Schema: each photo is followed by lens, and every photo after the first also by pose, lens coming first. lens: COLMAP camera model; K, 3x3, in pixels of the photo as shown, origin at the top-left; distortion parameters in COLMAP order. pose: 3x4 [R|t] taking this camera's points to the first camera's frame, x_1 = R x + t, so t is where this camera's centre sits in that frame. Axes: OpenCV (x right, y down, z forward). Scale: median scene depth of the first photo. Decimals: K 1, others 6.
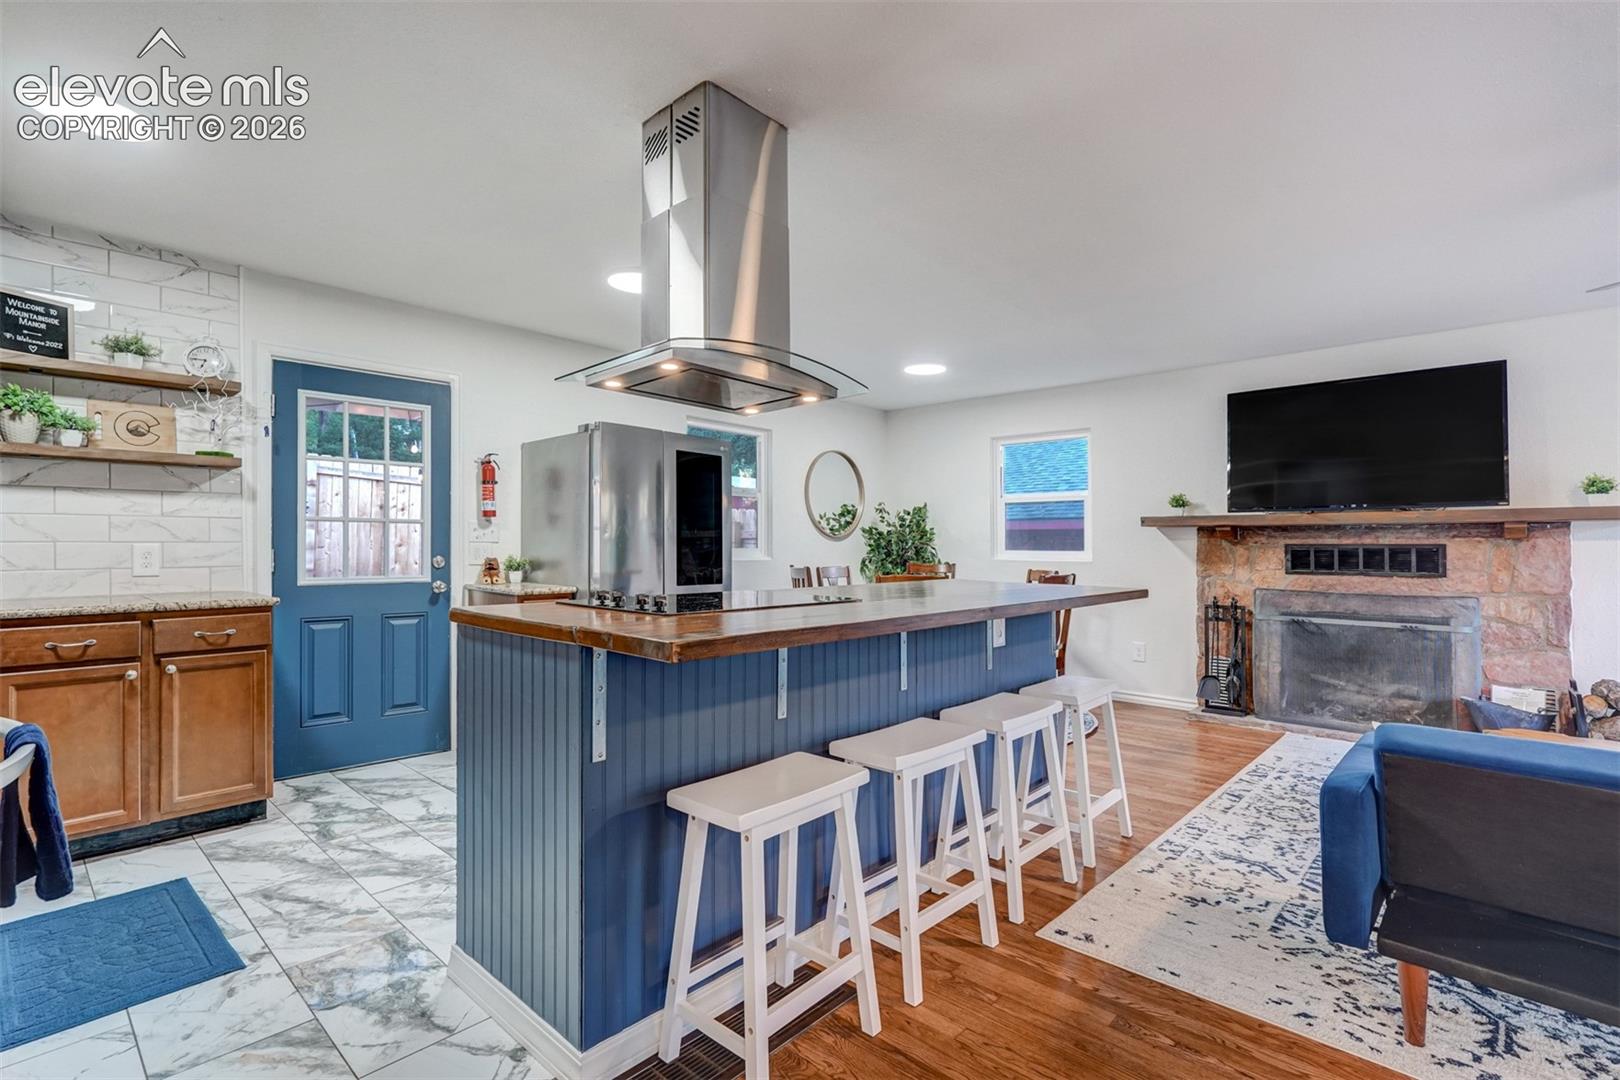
lens RADIAL K [[747.9, 0, 785.2], [0, 747.9, 554.8], [0, 0, 1]] dist [-0.007893, 0.003200]
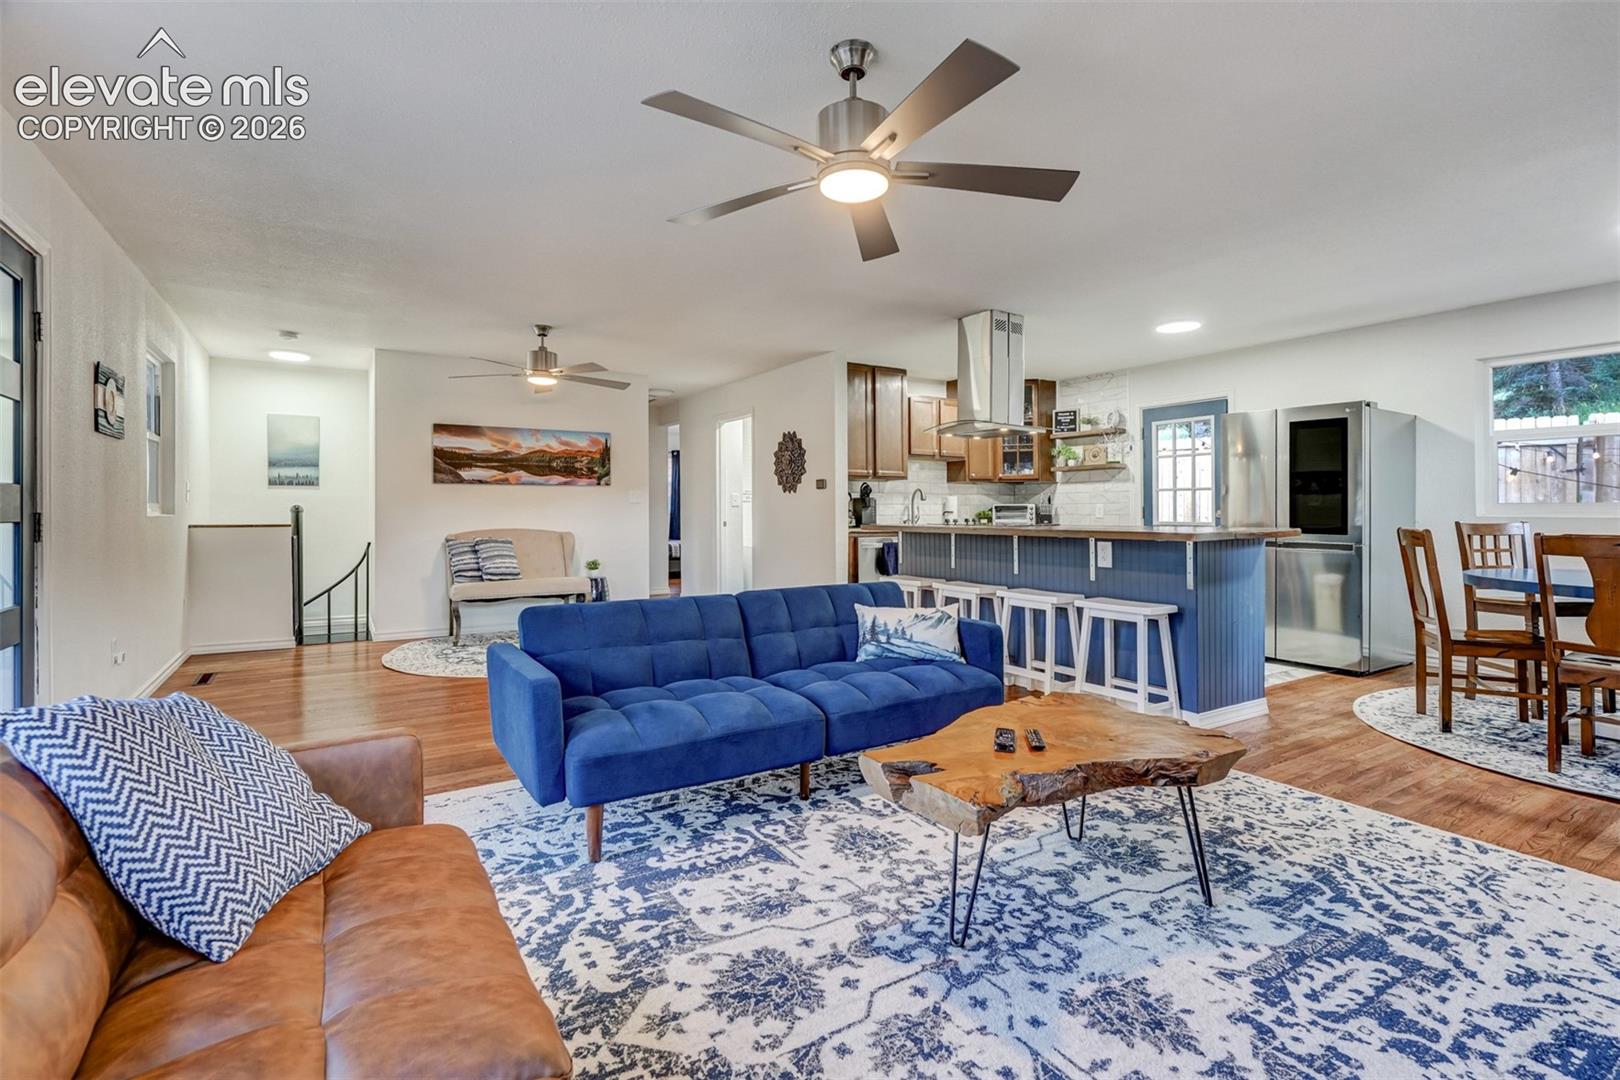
lens RADIAL K [[747.9, 0, 834.4], [0, 747.9, 526.1], [0, 0, 1]] dist [-0.007893, 0.003200]
pose [[-0.224626, 0.015362, -0.974324, 1.511238], [-0.014961, 0.999704, 0.019211, 0.020828], [0.974330, 0.018892, -0.224330, 0.692940]]
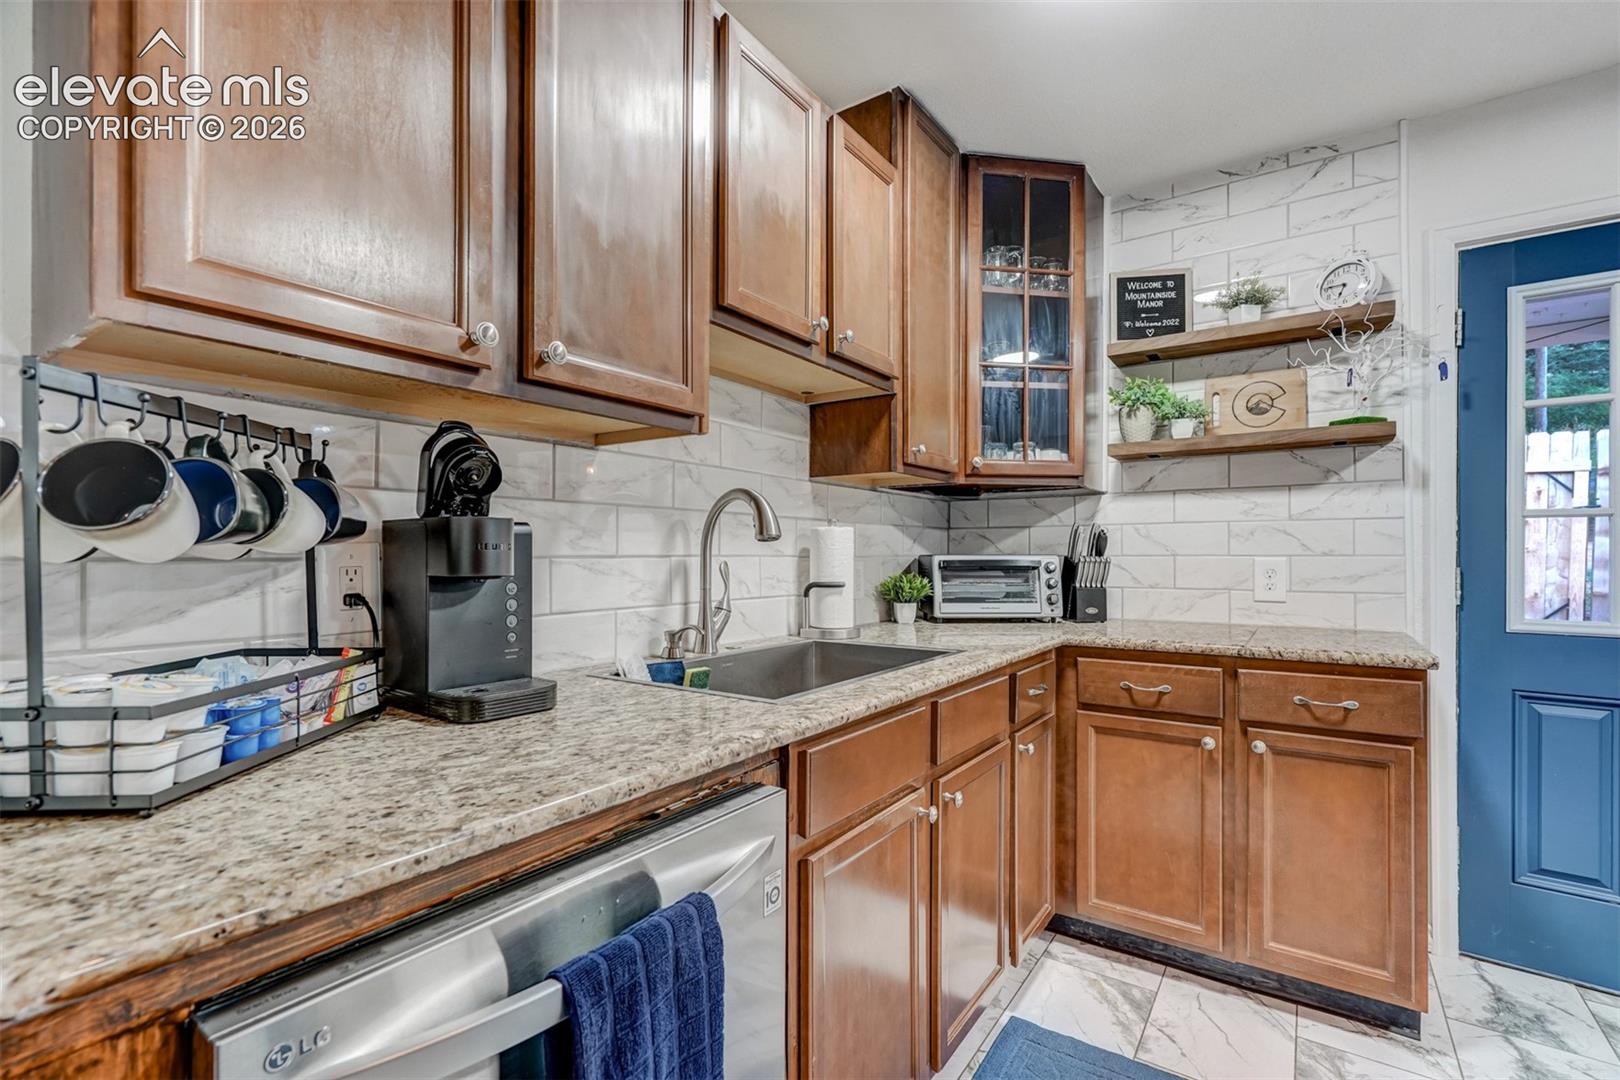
lens RADIAL K [[747.9, 0, 807.4], [0, 747.9, 550.1], [0, 0, 1]] dist [-0.007893, 0.003200]
pose [[0.167536, -0.009830, -0.985817, -0.195607], [-0.016590, 0.999781, -0.012788, -0.005344], [0.985726, 0.018497, 0.167336, 0.406259]]
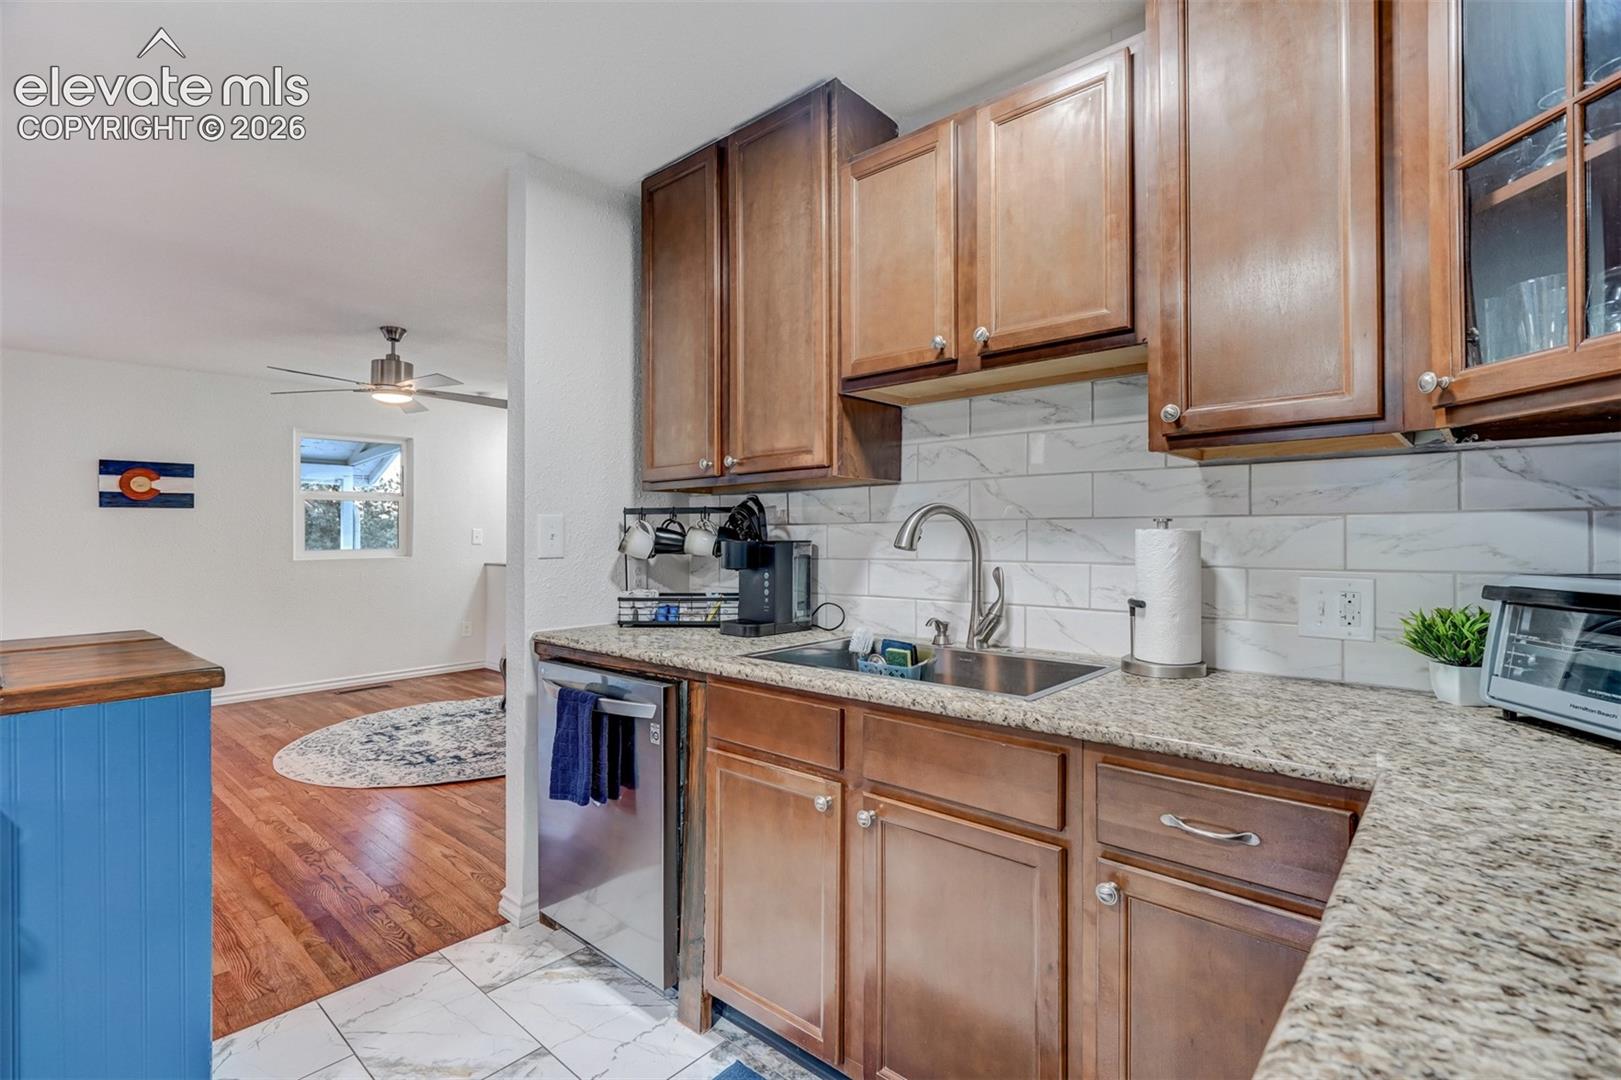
lens RADIAL K [[748.4, 0, 791.3], [0, 748.4, 534.4], [0, 0, 1]] dist [-0.007893, 0.003200]
pose [[-0.999700, -0.000625, -0.024504, -0.558243], [-0.000893, 0.999940, 0.010933, -0.033511], [0.024496, 0.010952, -0.999640, 0.995356]]
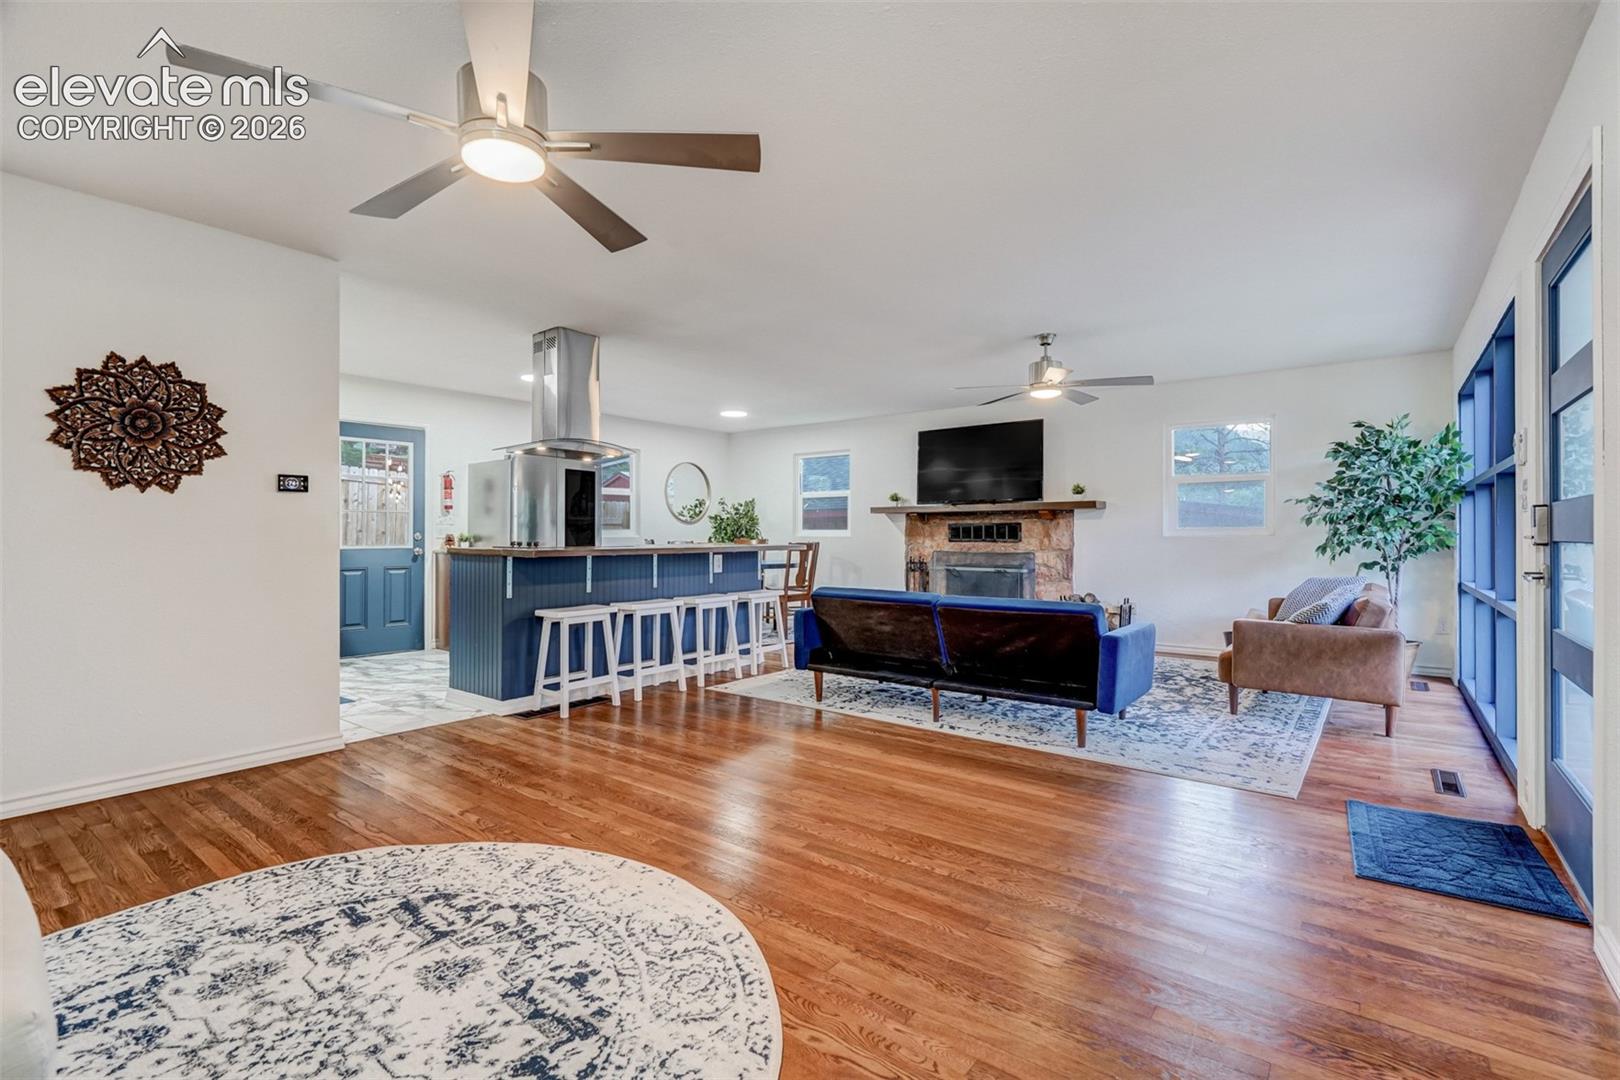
lens RADIAL K [[747.9, 0, 778.3], [0, 747.9, 522.6], [0, 0, 1]] dist [-0.007893, 0.003200]
pose [[0.997048, -0.005292, 0.076601, 0.250206], [0.007664, 0.999499, -0.030704, 0.044261], [-0.076400, 0.031200, 0.996589, -0.861837]]
